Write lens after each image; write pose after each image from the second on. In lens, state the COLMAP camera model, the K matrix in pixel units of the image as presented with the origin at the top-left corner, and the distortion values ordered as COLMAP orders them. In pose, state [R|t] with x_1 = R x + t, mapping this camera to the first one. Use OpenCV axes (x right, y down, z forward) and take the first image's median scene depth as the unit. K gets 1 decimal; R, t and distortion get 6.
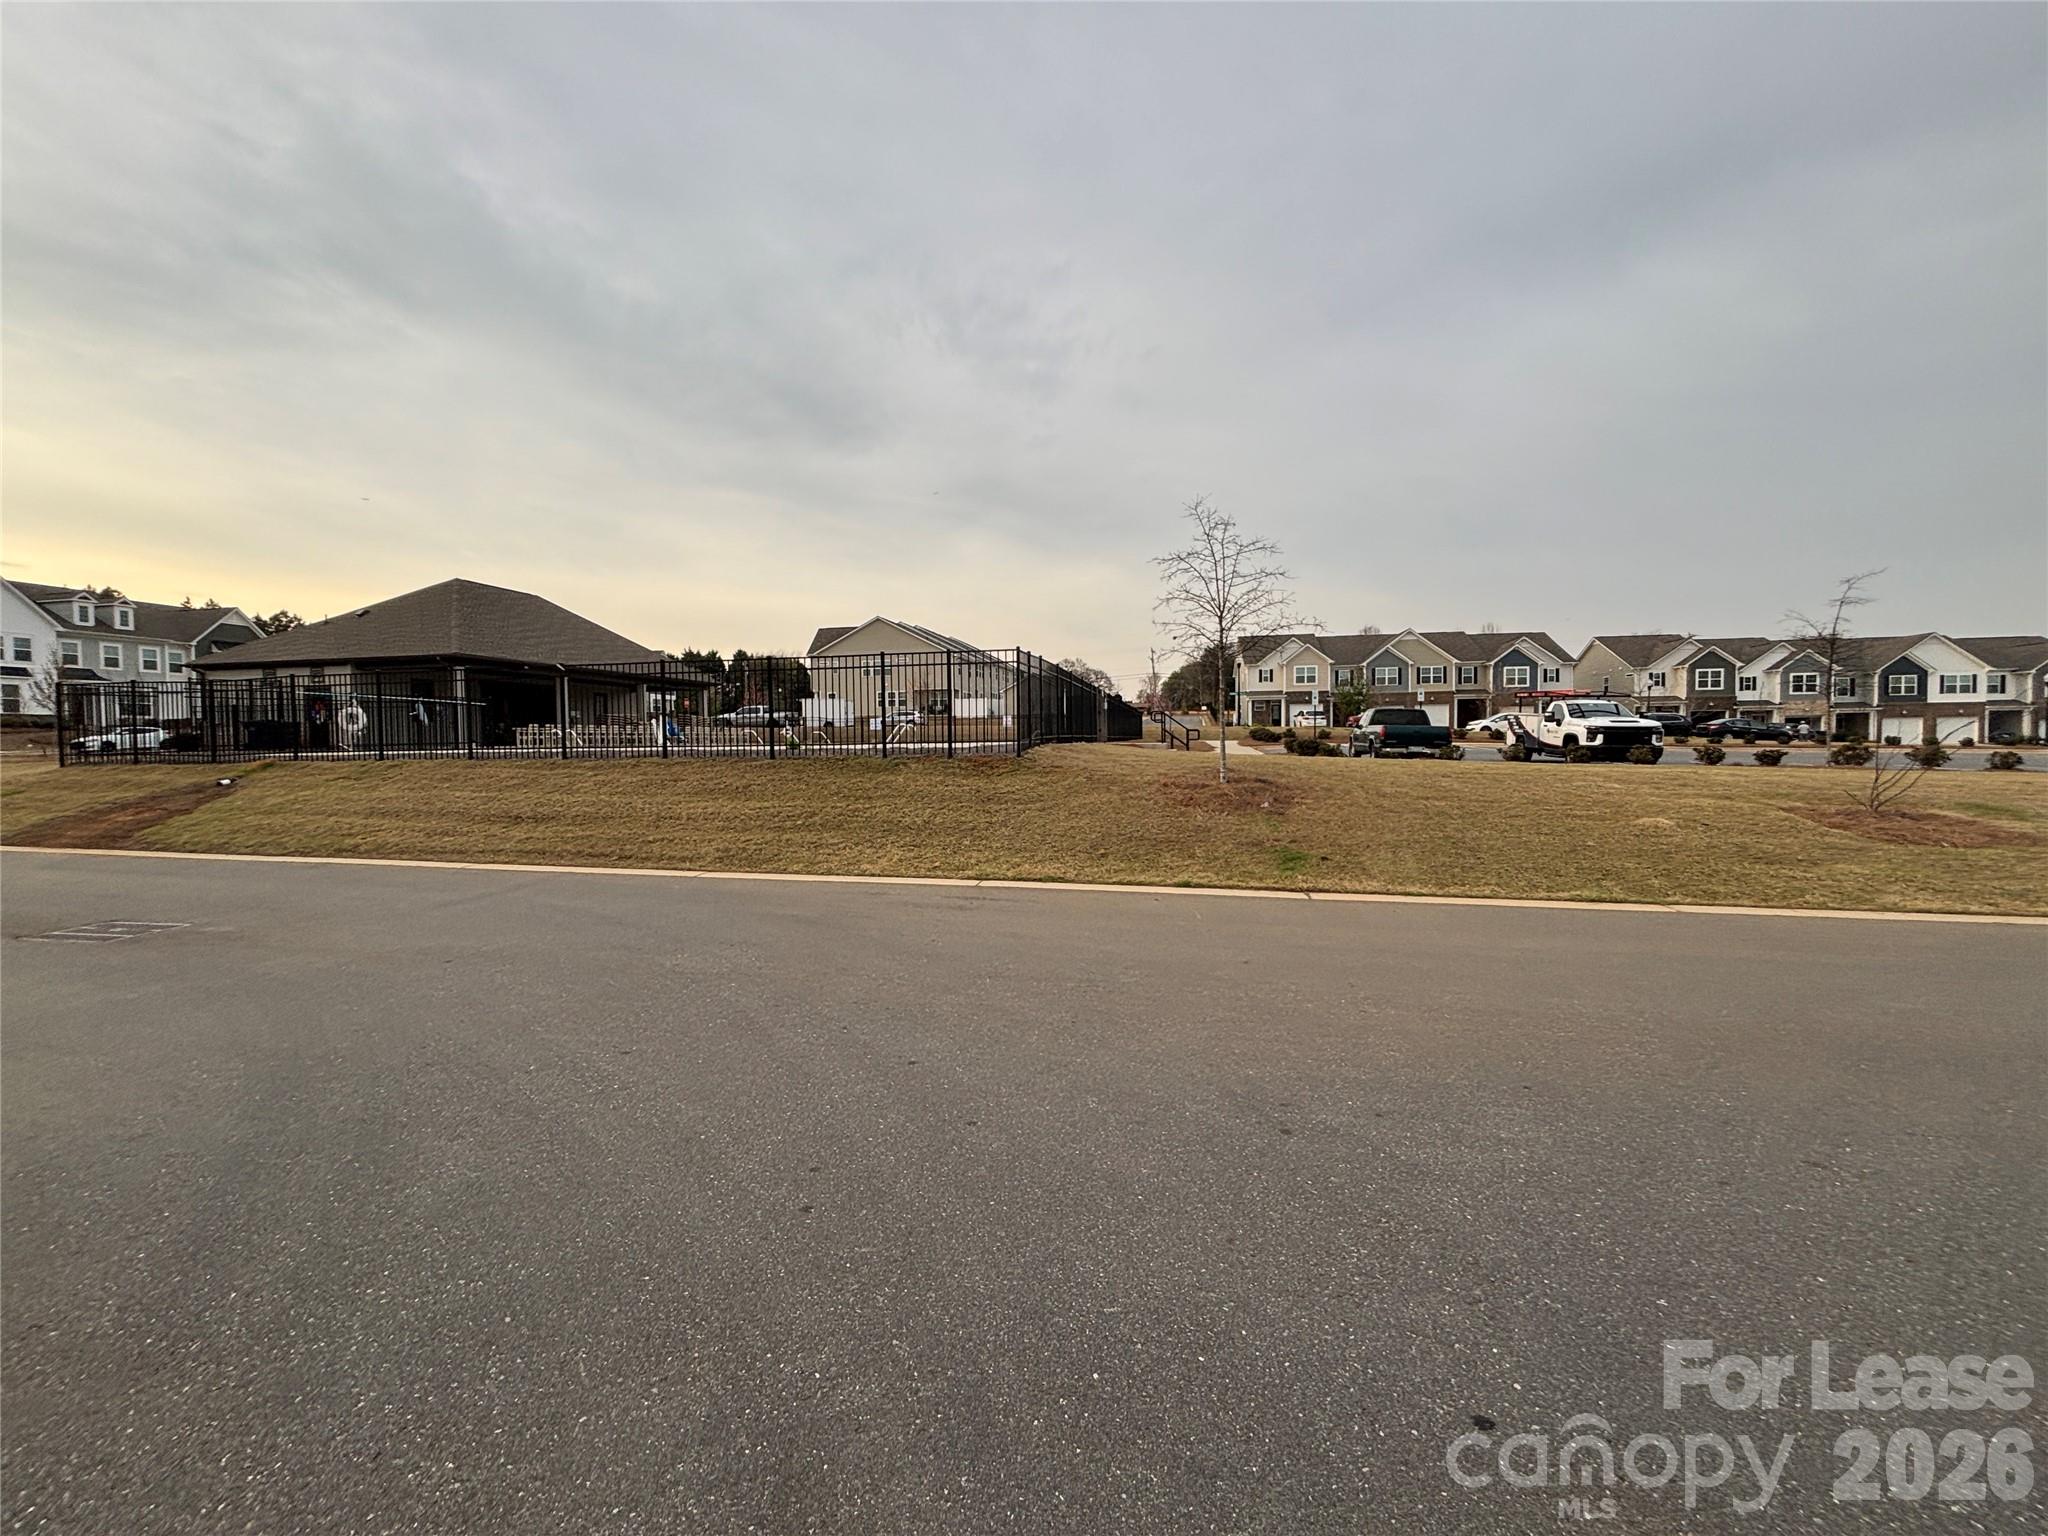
lens RADIAL K [[825.6, 0, 1019.5], [0, 825.6, 762.4], [0, 0, 1]] dist [-0.001836, 0.001688]
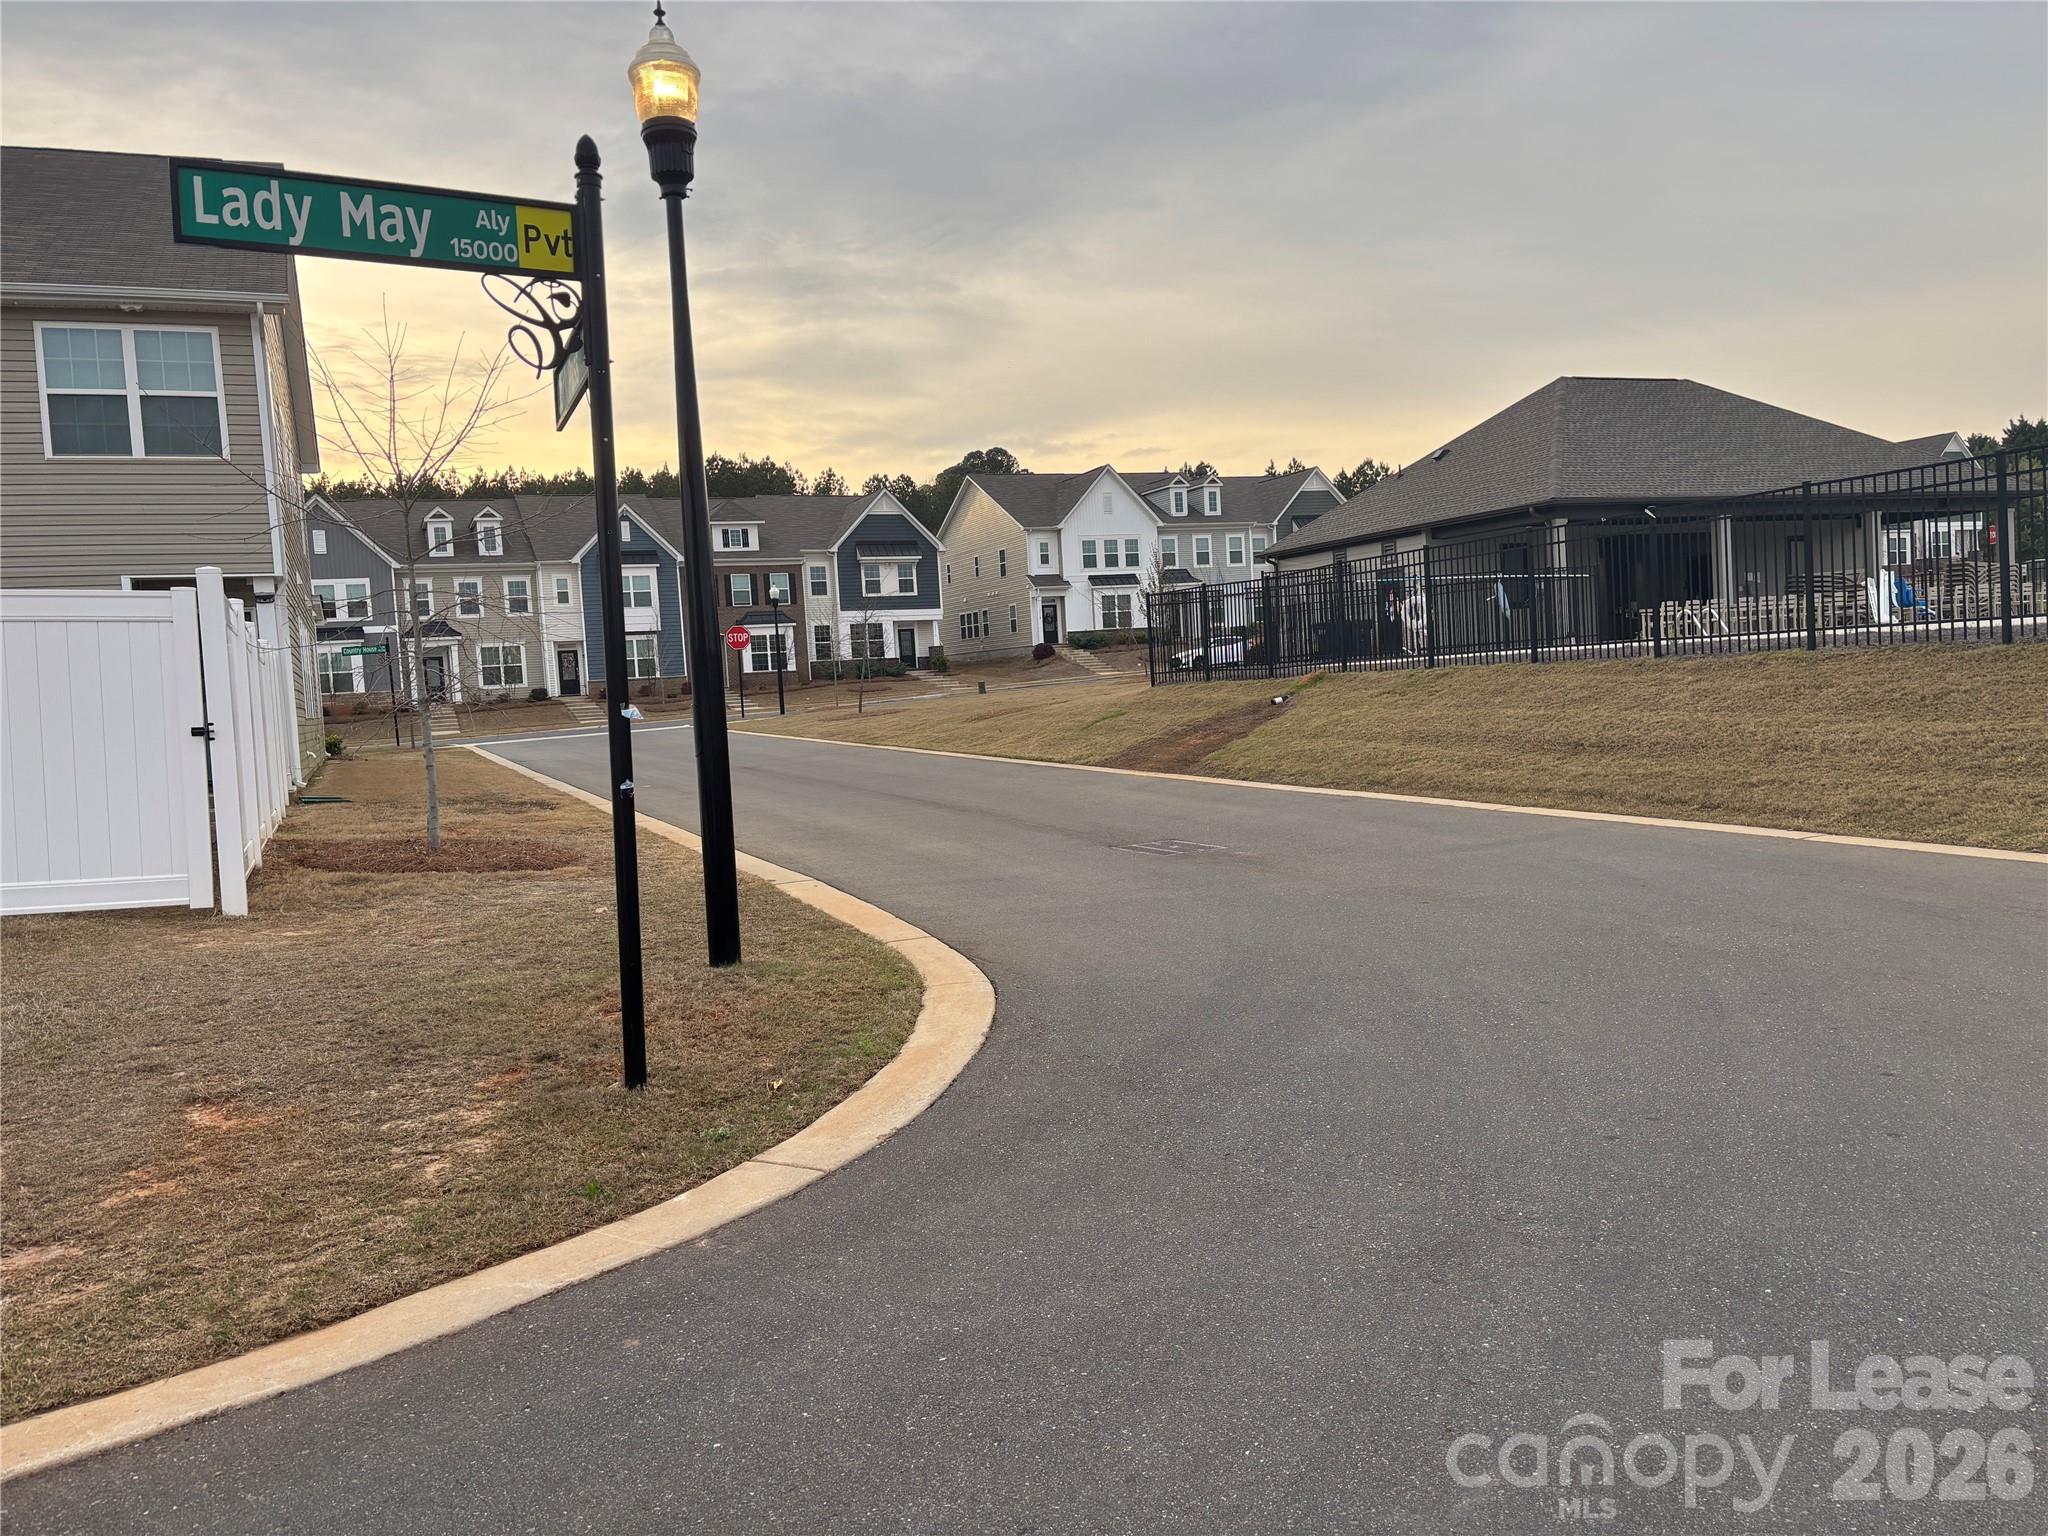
lens RADIAL K [[1545.5, 0, 1027.9], [0, 1545.5, 787.5], [0, 0, 1]] dist [0.018631, -0.016312]
pose [[0.579230, 0.032967, -0.814498, 0.152946], [0.032920, 0.997421, 0.063782, 0.004057], [0.814499, -0.063758, 0.576650, -0.101100]]
